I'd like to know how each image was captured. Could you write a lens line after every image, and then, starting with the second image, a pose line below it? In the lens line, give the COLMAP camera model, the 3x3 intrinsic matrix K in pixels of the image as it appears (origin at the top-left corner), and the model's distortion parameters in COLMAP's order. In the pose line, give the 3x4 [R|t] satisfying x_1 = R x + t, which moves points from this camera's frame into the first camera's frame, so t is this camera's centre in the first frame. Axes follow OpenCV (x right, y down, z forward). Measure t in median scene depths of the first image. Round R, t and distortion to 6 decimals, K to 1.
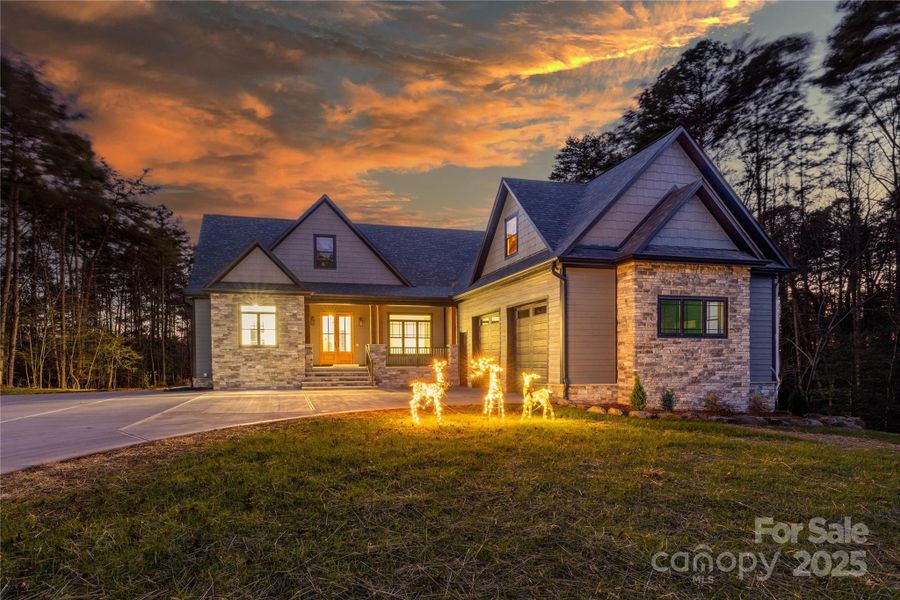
lens RADIAL K [[496.1, 0, 395.2], [0, 496.1, 360.8], [0, 0, 1]] dist [-0.000459, -0.000338]
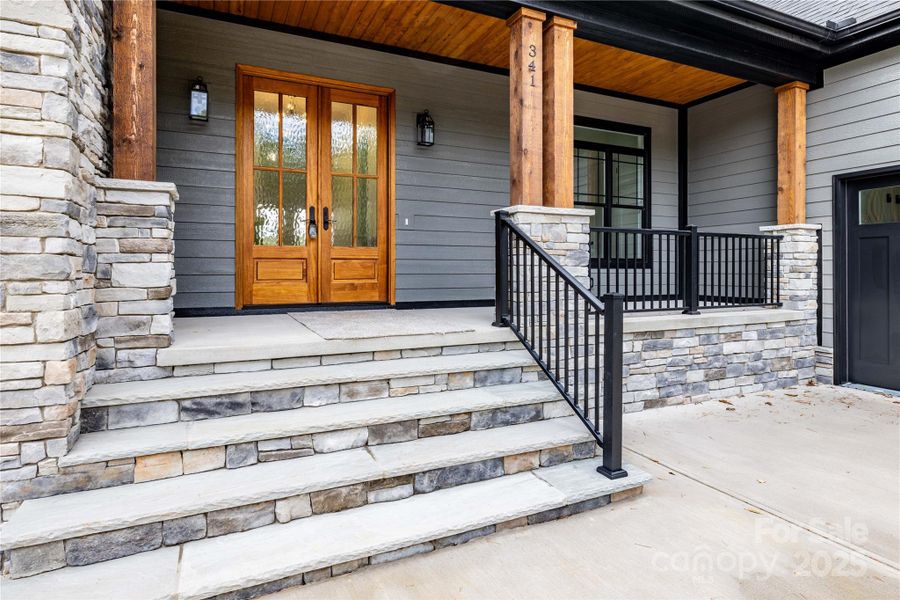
lens RADIAL K [[494.3, 0, 463.5], [0, 494.3, 301.0], [0, 0, 1]] dist [-0.000233, 0.000159]
pose [[0.972882, -0.012305, 0.230973, -0.168969], [-0.002054, 0.998085, 0.061825, -0.010737], [-0.231291, -0.060622, 0.970994, 1.230677]]
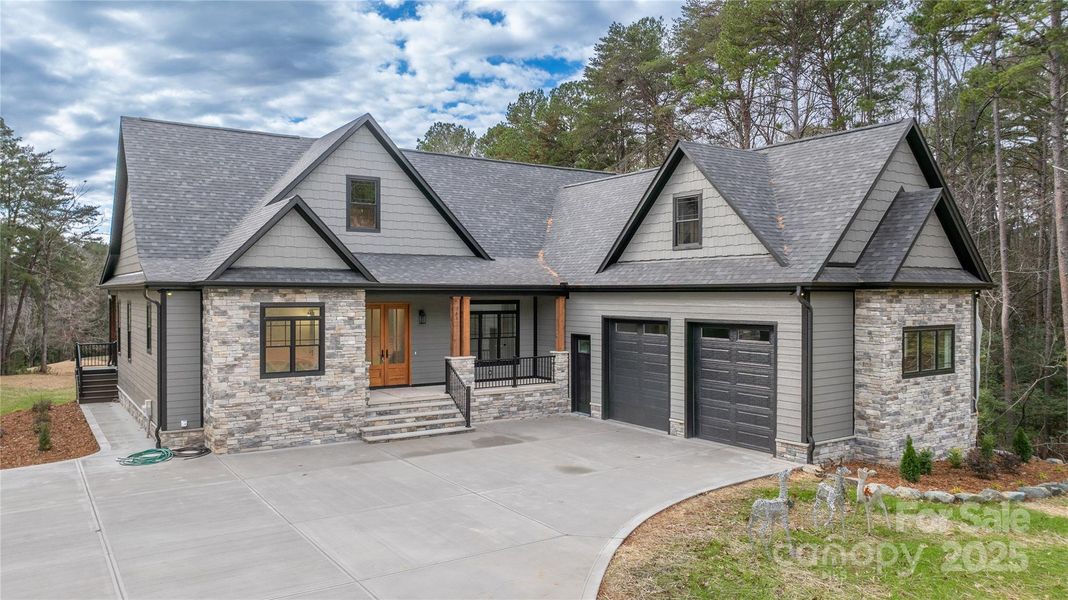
lens RADIAL K [[757.4, 0, 533.1], [0, 757.4, 281.1], [0, 0, 1]] dist [0.023564, -0.108240]
pose [[0.930577, 0.008948, 0.365988, -0.468489], [-0.004746, 0.999912, -0.012380, -0.180870], [-0.366066, 0.009784, 0.930537, 0.060819]]
